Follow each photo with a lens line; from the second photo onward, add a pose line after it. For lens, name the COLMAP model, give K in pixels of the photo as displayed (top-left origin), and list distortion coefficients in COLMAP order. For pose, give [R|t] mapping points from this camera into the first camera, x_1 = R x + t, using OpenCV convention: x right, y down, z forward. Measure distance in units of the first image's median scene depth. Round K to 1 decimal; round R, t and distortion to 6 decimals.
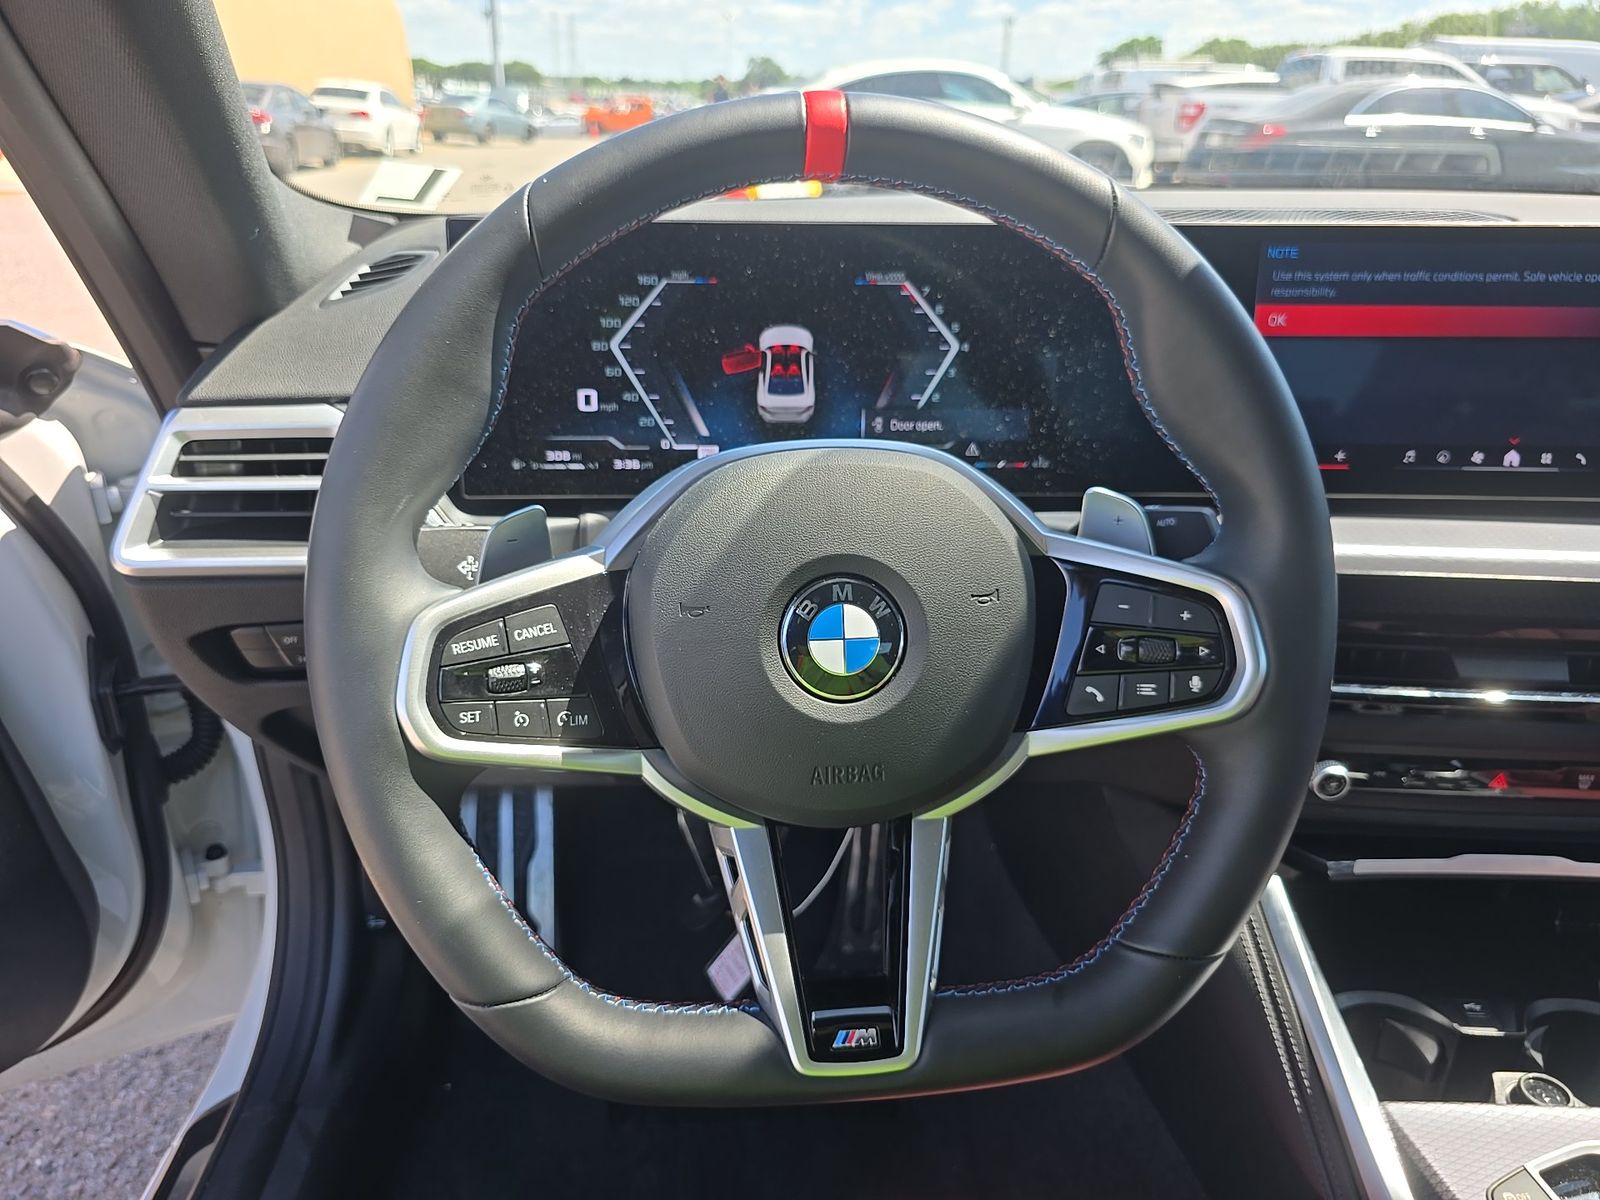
lens RADIAL K [[1077.1, 0, 800.1], [0, 1077.1, 597.0], [0, 0, 1]] dist [0.026579, -0.015738]
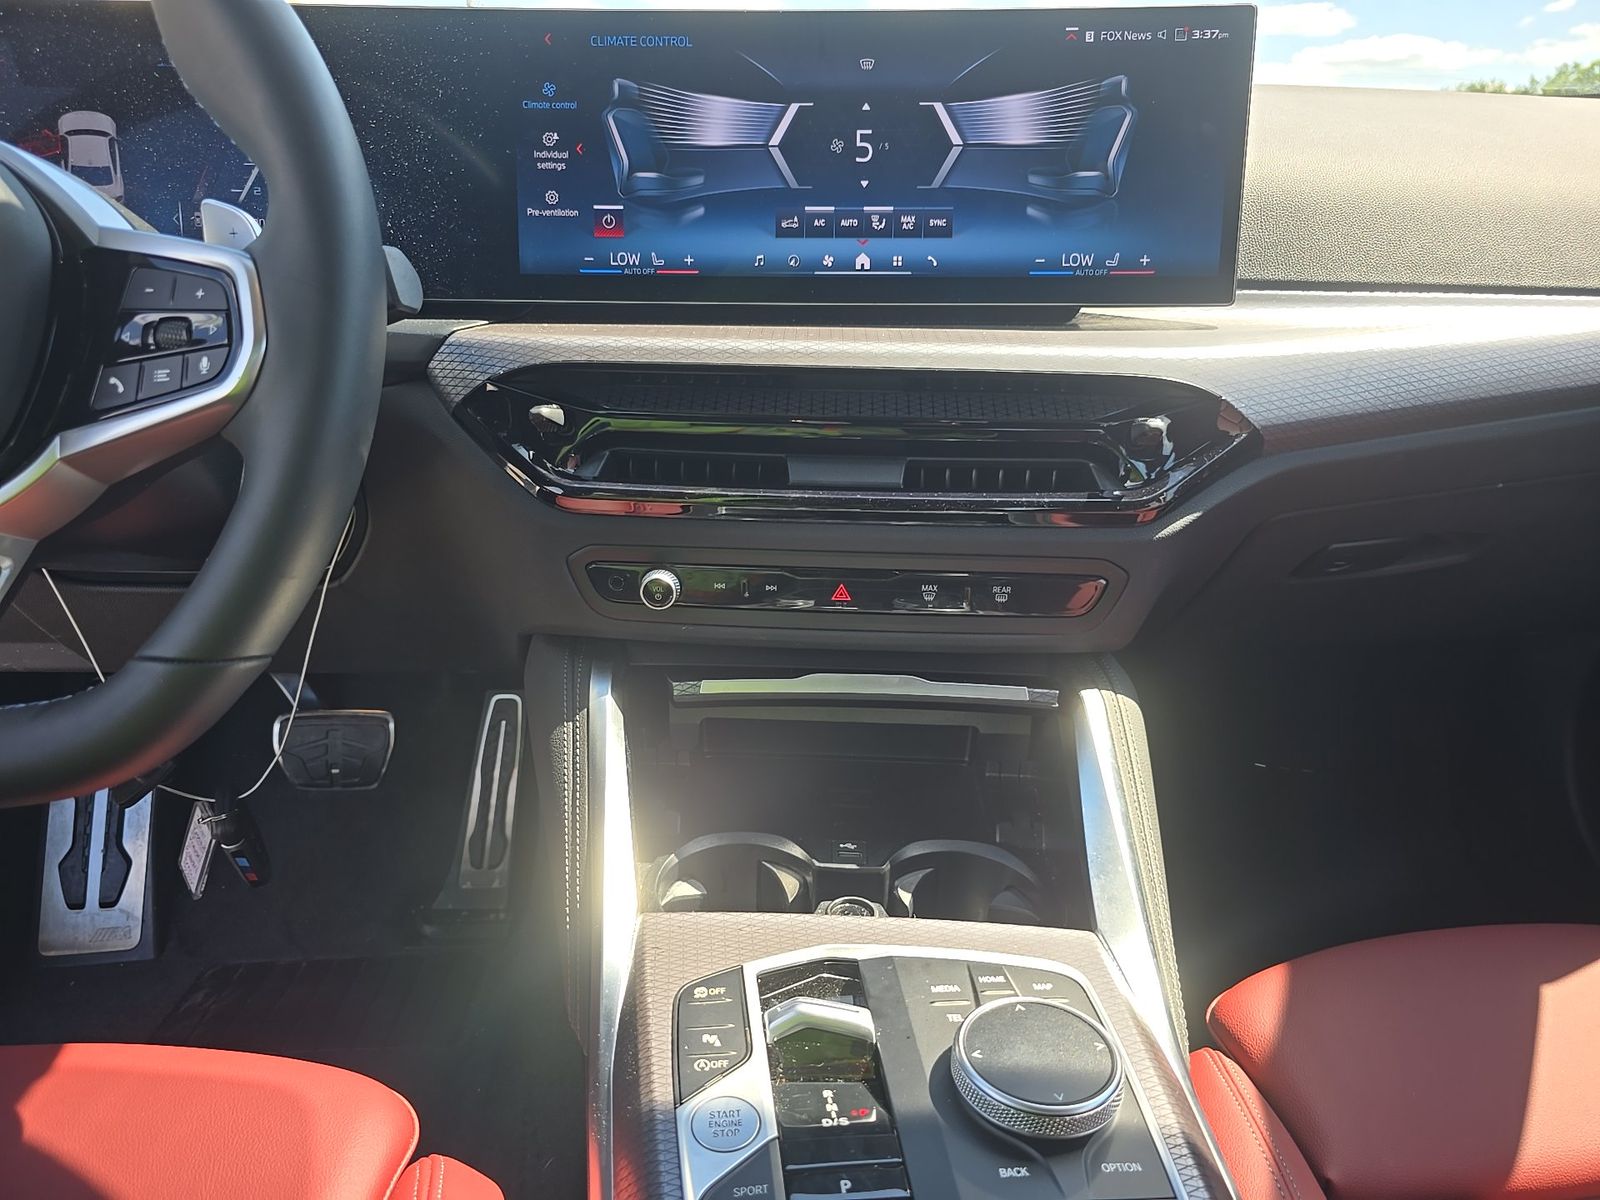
lens RADIAL K [[1077.1, 0, 798.7], [0, 1077.1, 602.4], [0, 0, 1]] dist [0.026579, -0.015738]
pose [[0.999986, 0.002157, 0.004906, 0.598801], [-0.001887, 0.998521, -0.054343, 0.228189], [-0.005016, 0.054333, 0.998510, 0.061896]]
